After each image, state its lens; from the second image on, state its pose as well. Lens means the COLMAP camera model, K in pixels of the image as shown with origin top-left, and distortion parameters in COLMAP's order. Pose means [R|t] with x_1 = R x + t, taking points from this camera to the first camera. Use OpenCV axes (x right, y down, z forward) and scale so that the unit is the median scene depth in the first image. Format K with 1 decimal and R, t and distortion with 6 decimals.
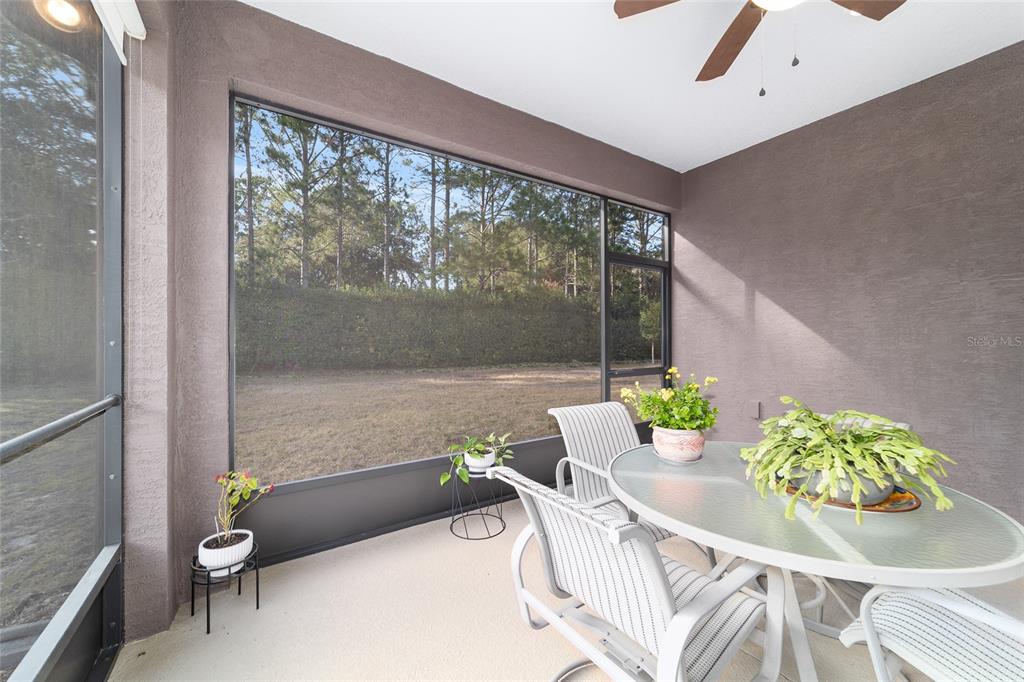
lens RADIAL K [[393.2, 0, 509.9], [0, 393.2, 338.1], [0, 0, 1]] dist [-0.011004, 0.005226]
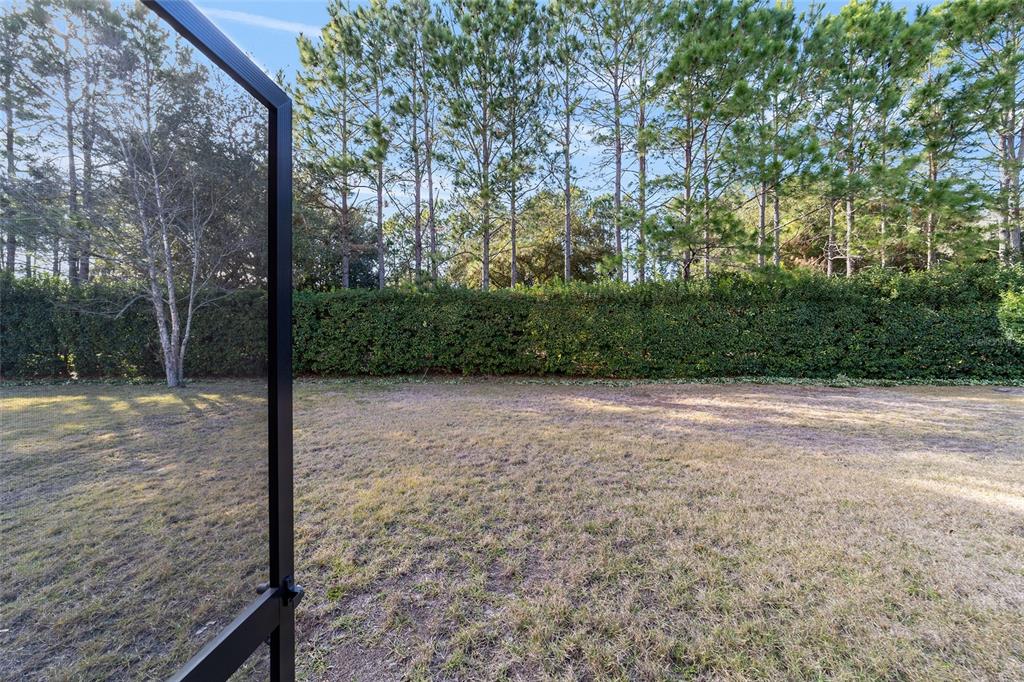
lens RADIAL K [[393.2, 0, 504.5], [0, 393.2, 346.0], [0, 0, 1]] dist [-0.011004, 0.005226]
pose [[0.838556, 0.007632, -0.544763, 0.053732], [0.004236, 0.999780, 0.020526, -0.008069], [0.544800, -0.019520, 0.838339, 0.176996]]
